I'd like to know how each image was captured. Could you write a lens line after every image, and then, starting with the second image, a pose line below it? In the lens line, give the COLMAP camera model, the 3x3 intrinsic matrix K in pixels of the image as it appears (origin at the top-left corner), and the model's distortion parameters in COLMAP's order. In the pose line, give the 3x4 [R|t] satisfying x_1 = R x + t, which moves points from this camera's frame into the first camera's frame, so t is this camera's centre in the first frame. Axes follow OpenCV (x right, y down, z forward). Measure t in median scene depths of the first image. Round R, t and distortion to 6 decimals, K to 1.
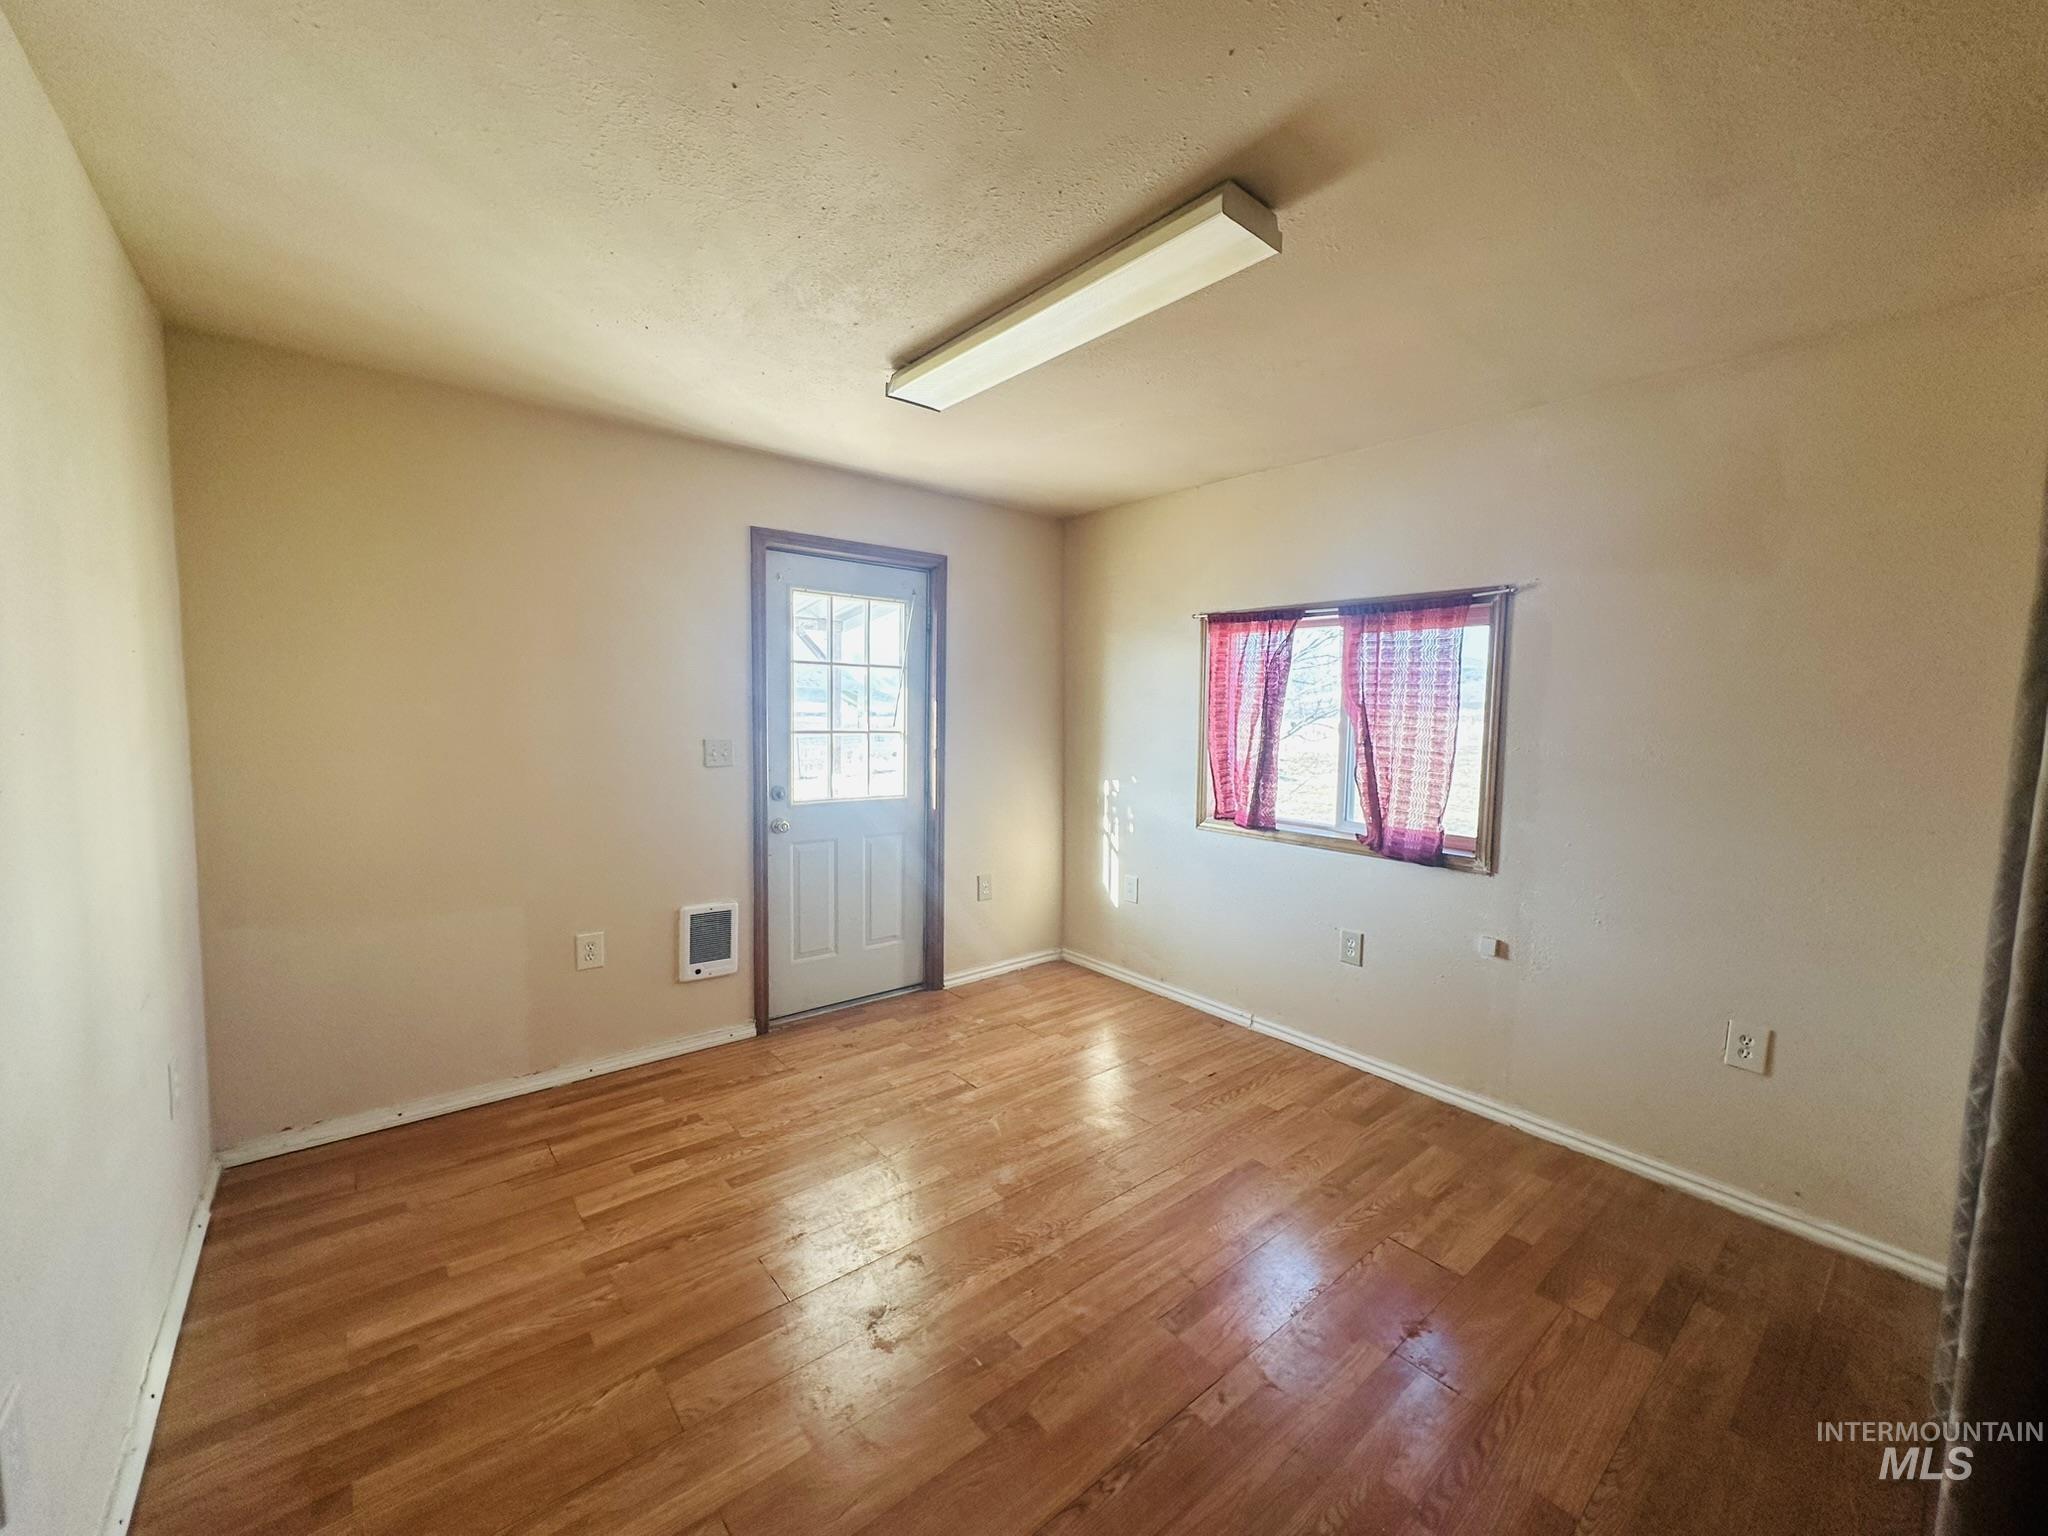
lens RADIAL K [[813.3, 0, 1030.9], [0, 813.3, 769.5], [0, 0, 1]] dist [-0.001995, 0.000204]
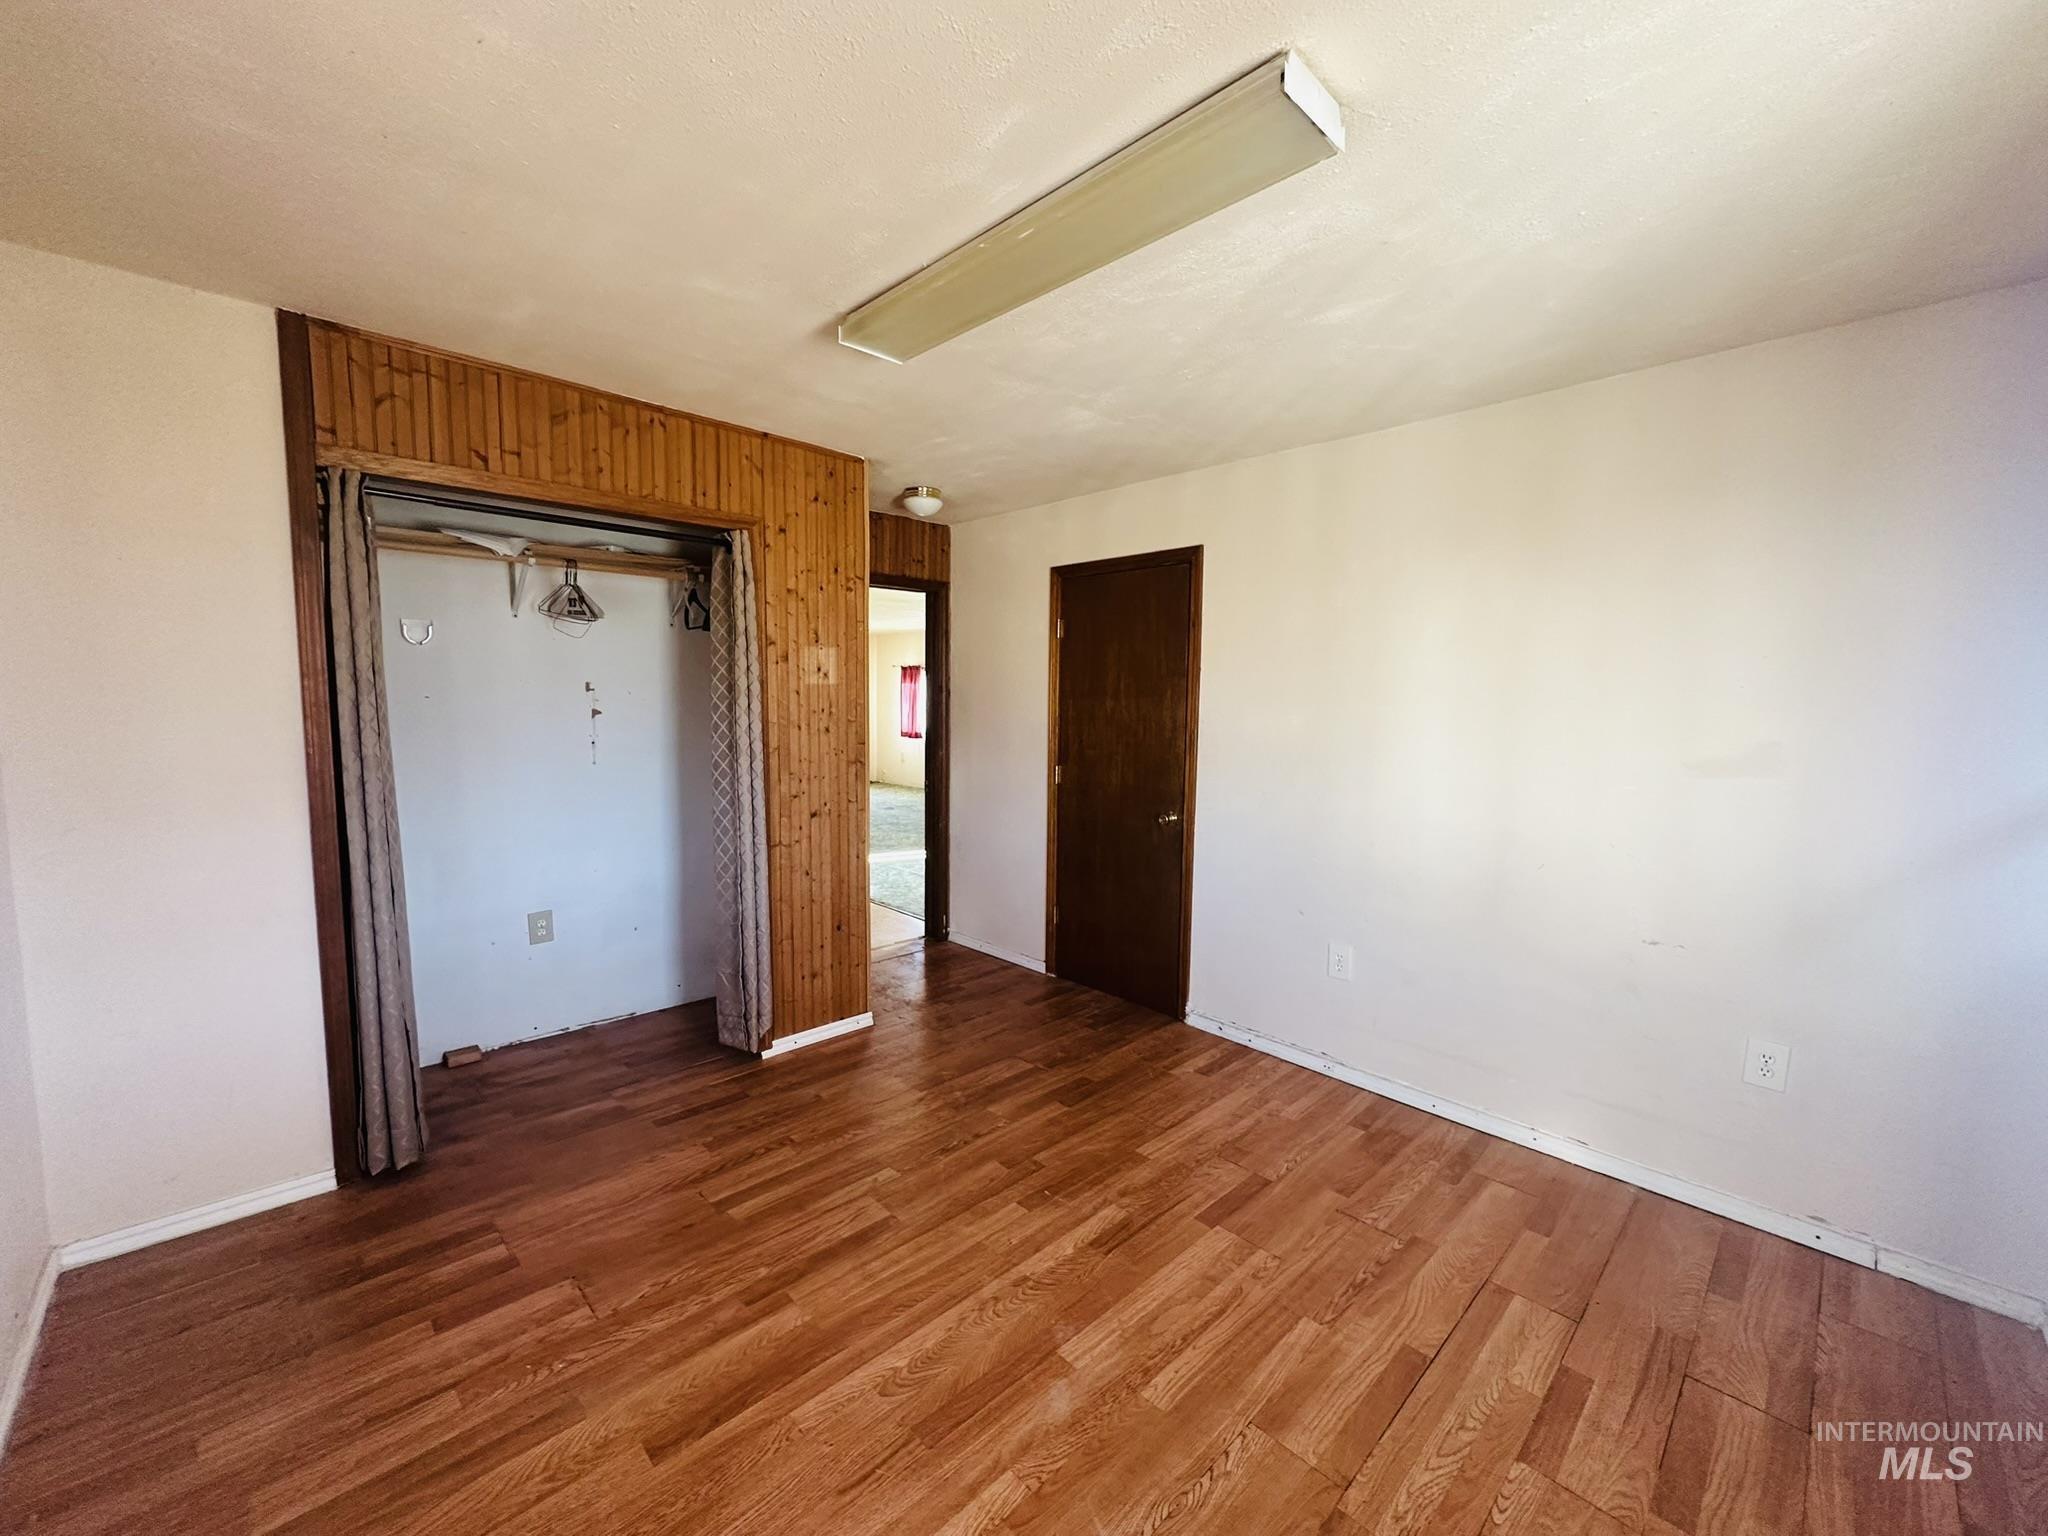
lens RADIAL K [[813.3, 0, 1030.9], [0, 813.3, 769.5], [0, 0, 1]] dist [-0.001995, 0.000204]
pose [[-0.996643, -0.025112, -0.077924, 0.072562], [-0.037313, 0.986523, 0.159314, -0.154565], [0.072873, 0.161687, -0.984148, 1.881395]]
